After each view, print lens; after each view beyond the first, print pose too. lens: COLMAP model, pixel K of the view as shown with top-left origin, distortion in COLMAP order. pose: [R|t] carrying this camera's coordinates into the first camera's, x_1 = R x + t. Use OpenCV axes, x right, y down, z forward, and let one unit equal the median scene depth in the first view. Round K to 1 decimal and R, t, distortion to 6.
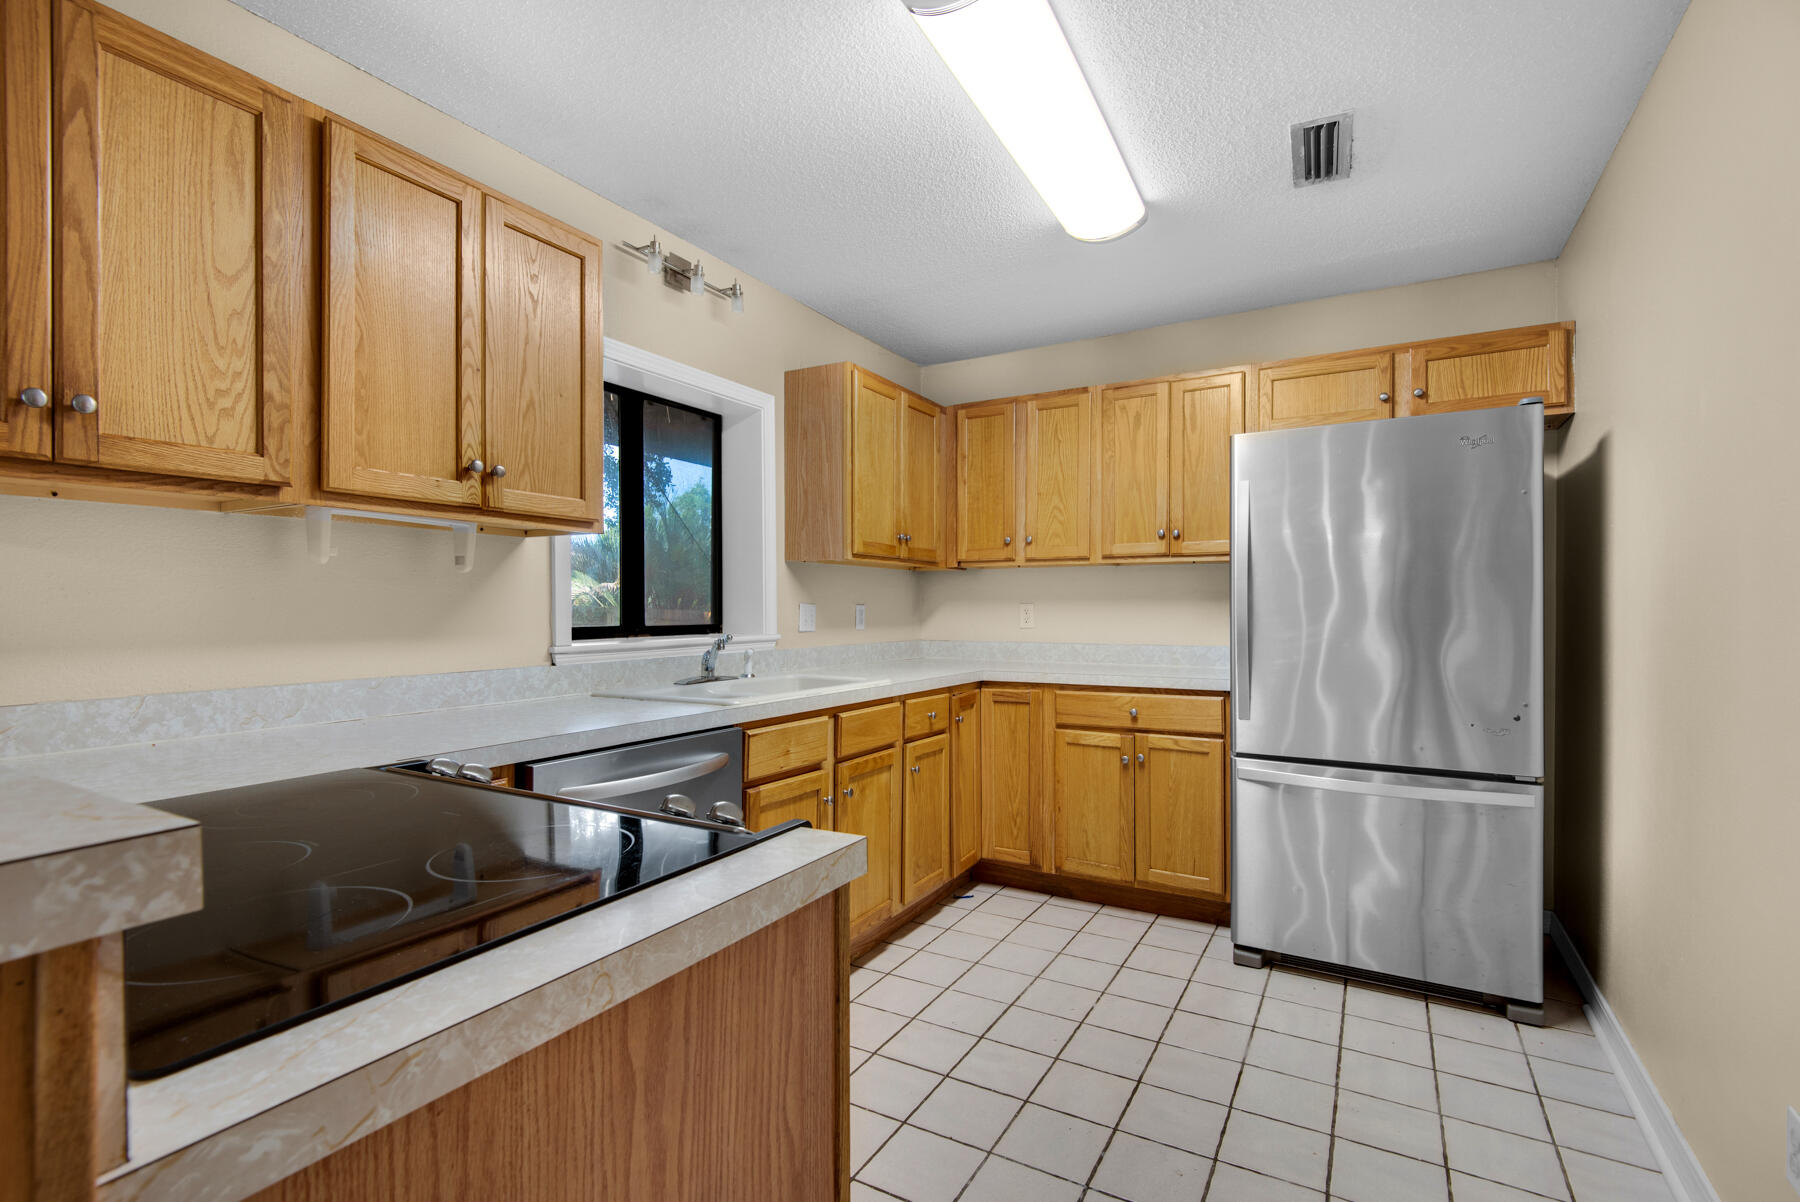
lens RADIAL K [[816.6, 0, 904.1], [0, 816.6, 612.0], [0, 0, 1]] dist [-0.001043, -0.004524]
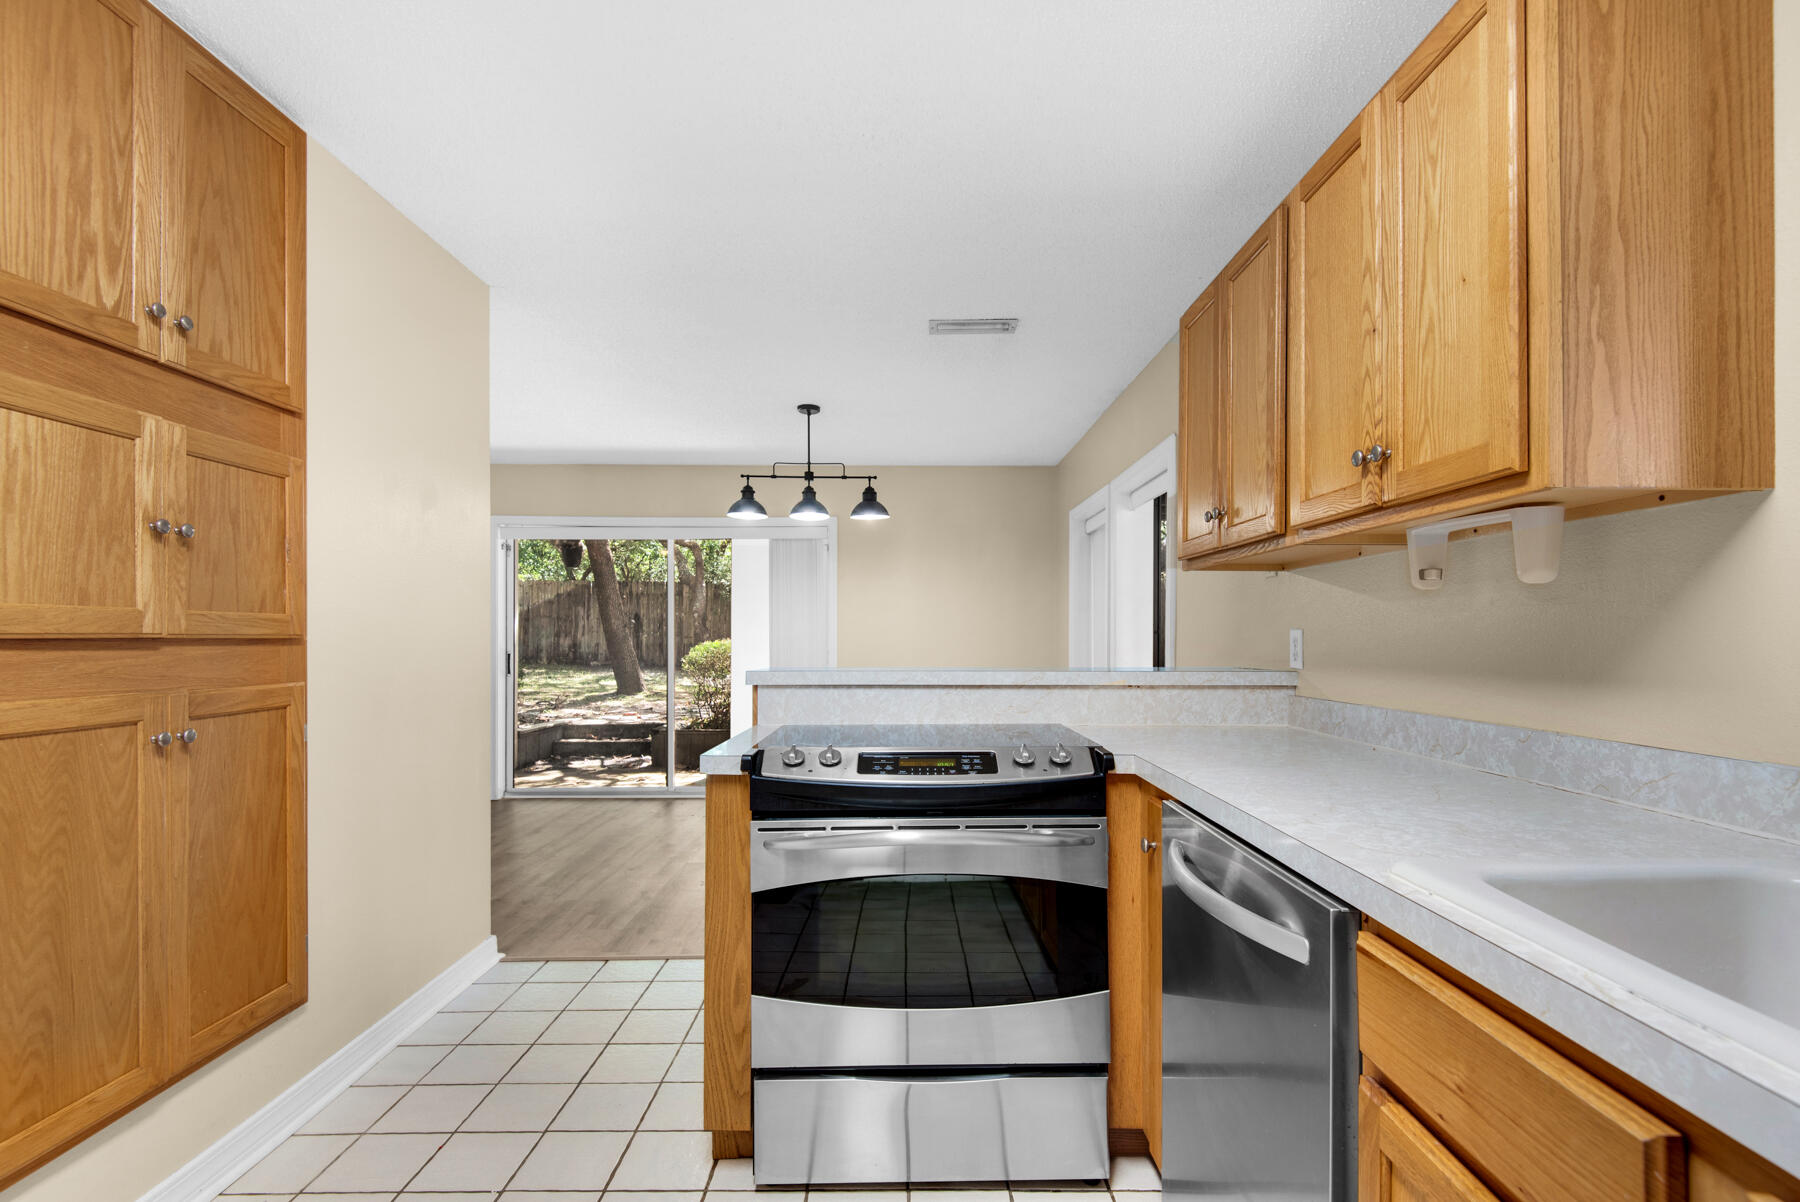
lens RADIAL K [[820.4, 0, 914.1], [0, 820.4, 631.6], [0, 0, 1]] dist [0.002545, 0.000018]
pose [[-0.858654, -0.004344, -0.512536, 0.174609], [-0.005133, 0.999987, 0.000124, -0.005244], [0.512529, 0.002737, -0.858665, 0.991837]]
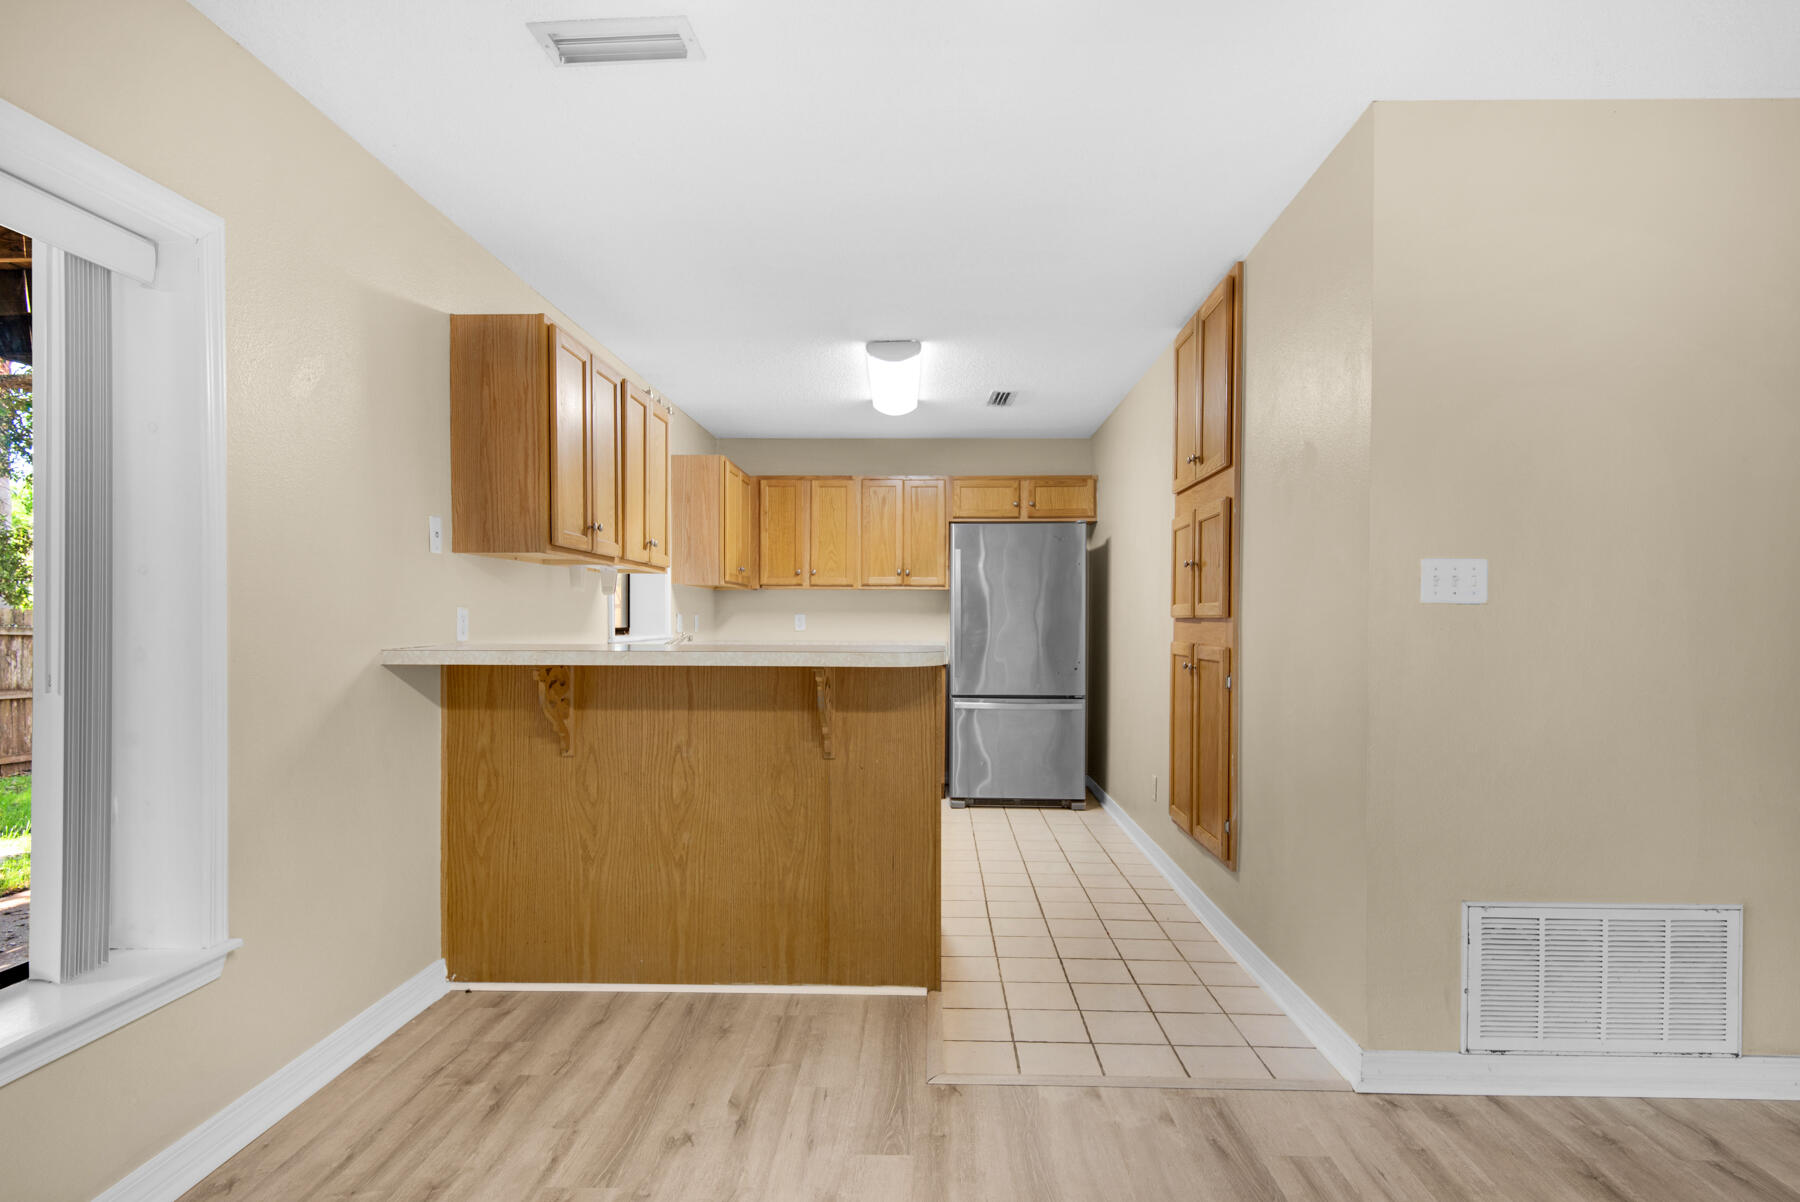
lens RADIAL K [[948.7, 0, 904.8], [0, 948.7, 632.3], [0, 0, 1]] dist [0.027152, -0.022327]
pose [[0.881650, -0.002571, 0.471896, -0.718195], [-0.001857, 0.999959, 0.008916, 0.010309], [-0.471900, -0.008737, 0.881609, -0.864690]]
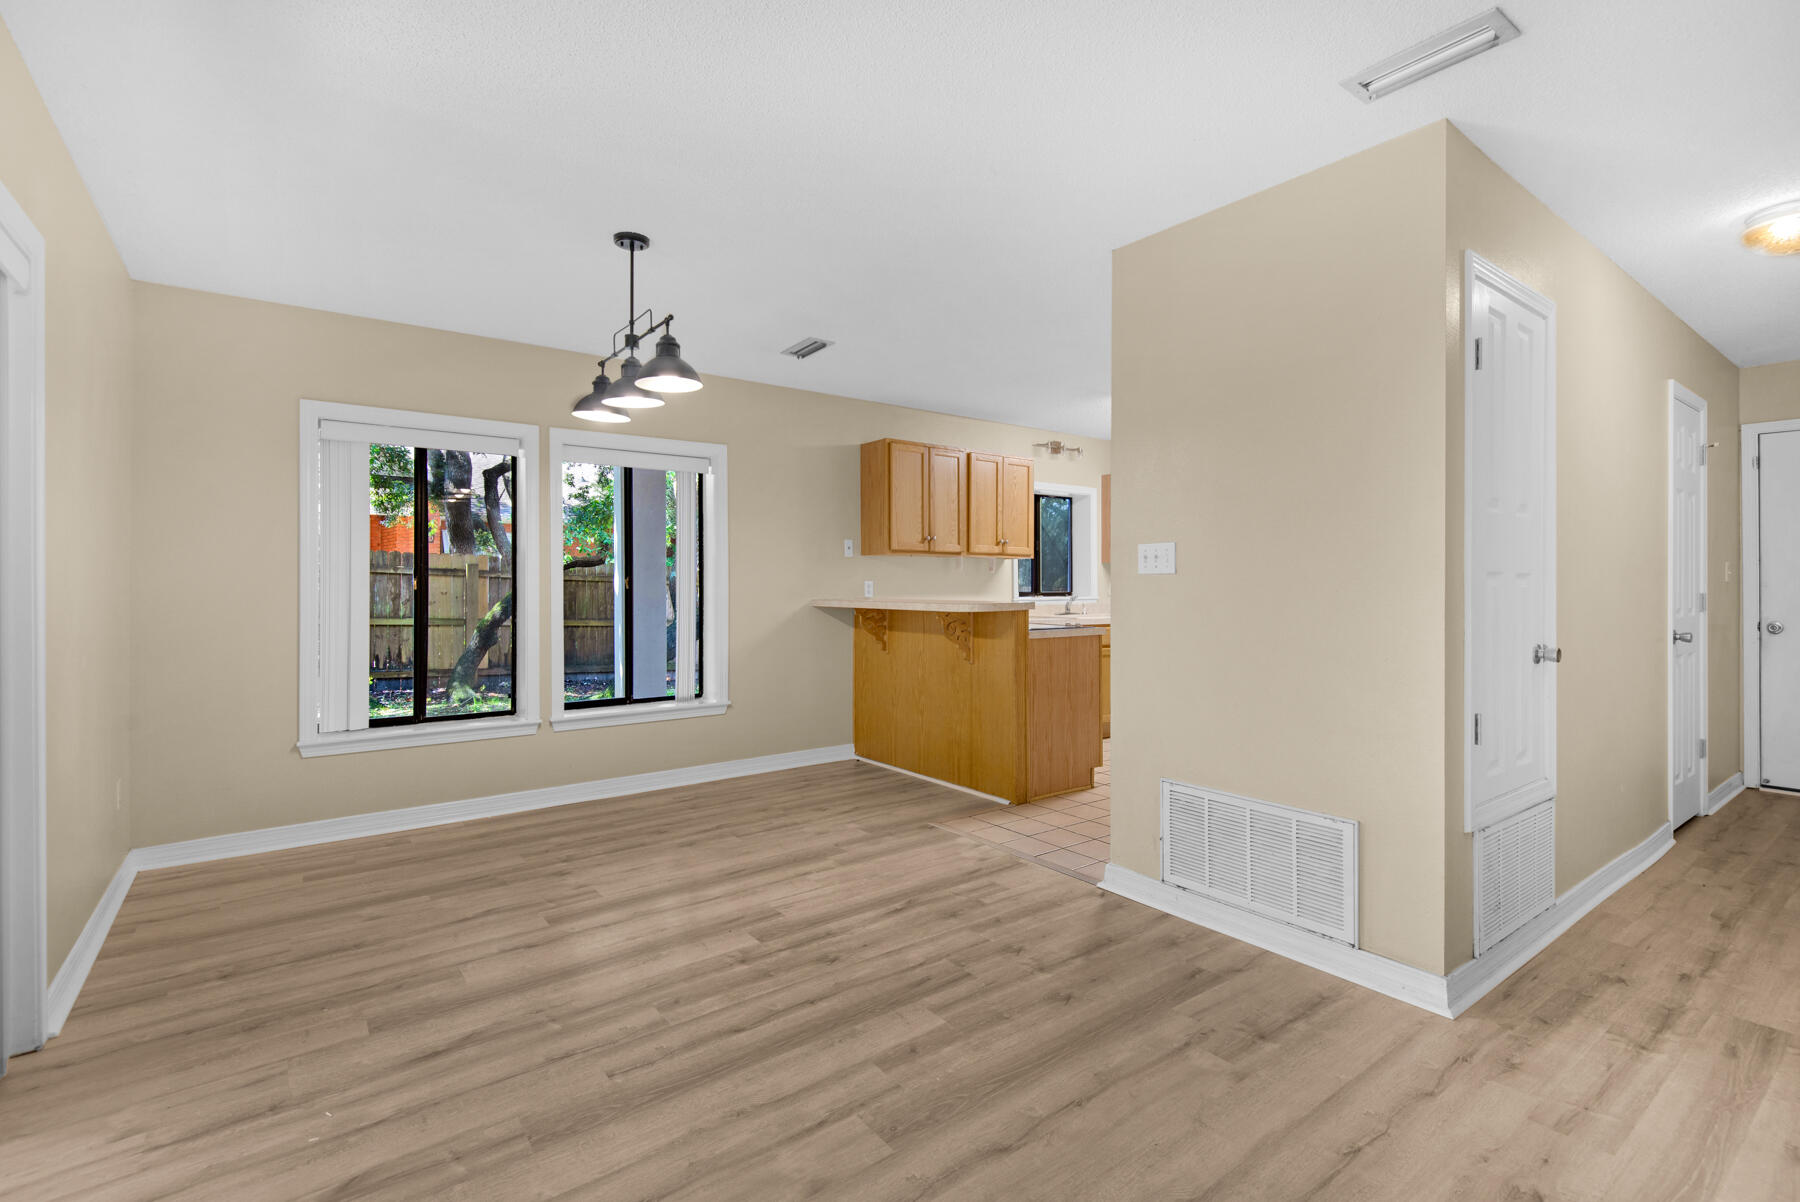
lens RADIAL K [[819.2, 0, 908.0], [0, 819.2, 596.9], [0, 0, 1]] dist [0.010505, -0.011069]
pose [[0.920375, 0.007276, -0.390969, 0.288692], [-0.004808, 0.999962, 0.007291, 0.016064], [0.391007, -0.004831, 0.920375, -1.493548]]
